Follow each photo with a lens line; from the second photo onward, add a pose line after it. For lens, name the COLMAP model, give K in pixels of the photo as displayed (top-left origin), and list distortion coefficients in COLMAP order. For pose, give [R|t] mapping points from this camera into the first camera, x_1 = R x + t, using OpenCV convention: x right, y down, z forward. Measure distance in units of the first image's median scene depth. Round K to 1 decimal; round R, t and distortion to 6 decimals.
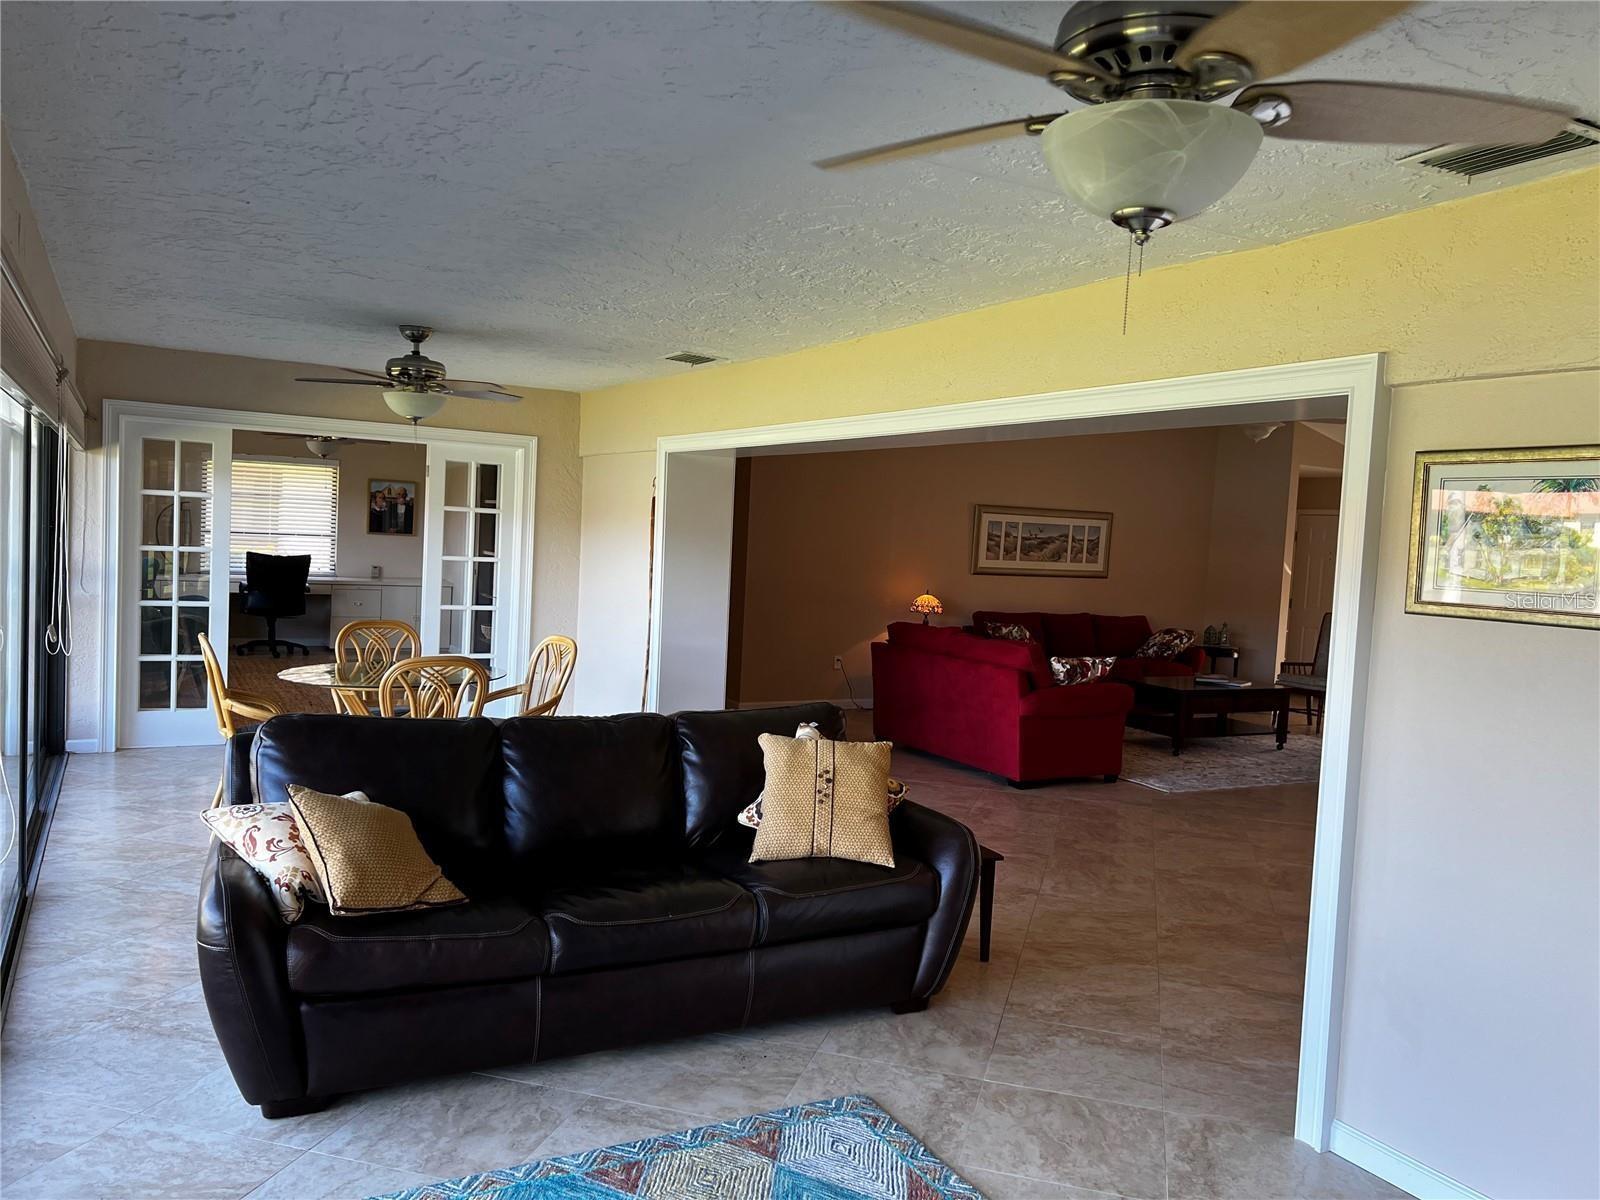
lens RADIAL K [[1210.5, 0, 801.7], [0, 1210.5, 624.3], [0, 0, 1]] dist [0.072287, -0.077093]
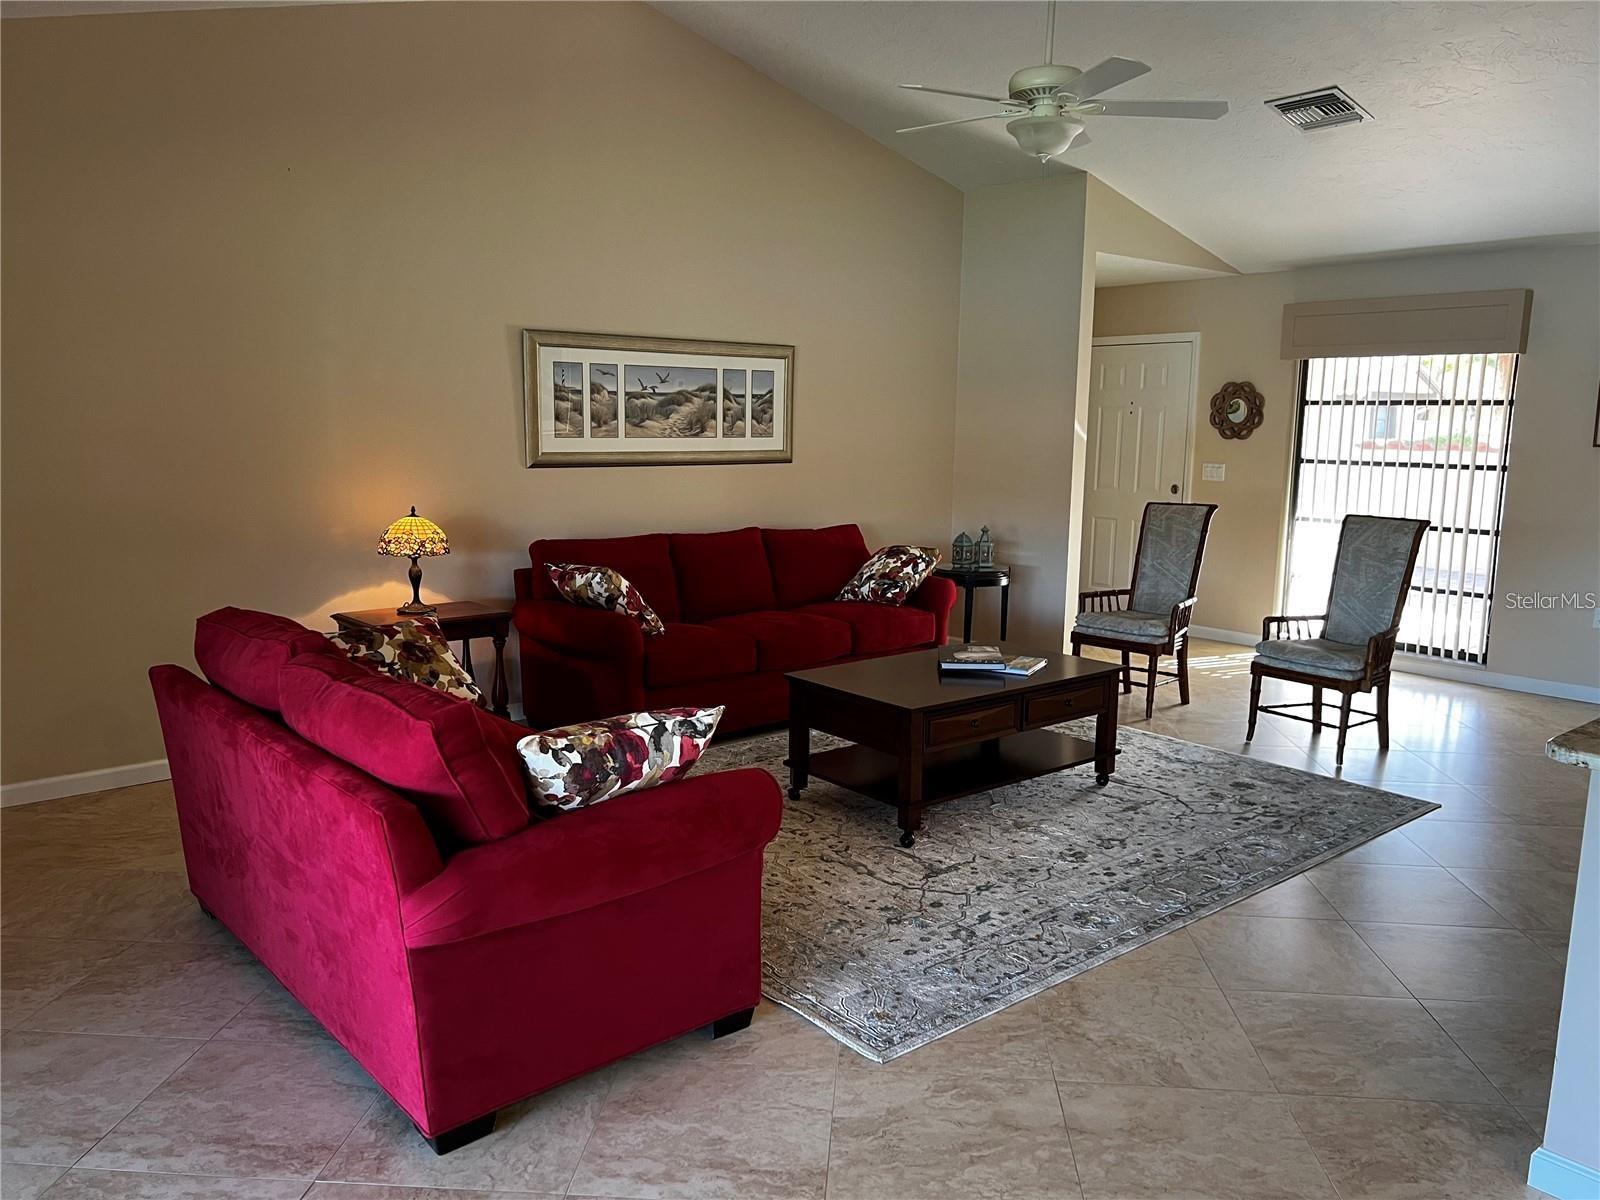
lens RADIAL K [[1210.5, 0, 801.7], [0, 1210.5, 624.3], [0, 0, 1]] dist [0.072287, -0.077093]
pose [[0.979023, -0.072339, 0.190477, 0.149338], [0.053014, 0.993093, 0.104671, -0.022291], [-0.196733, -0.092377, 0.976096, 0.453933]]
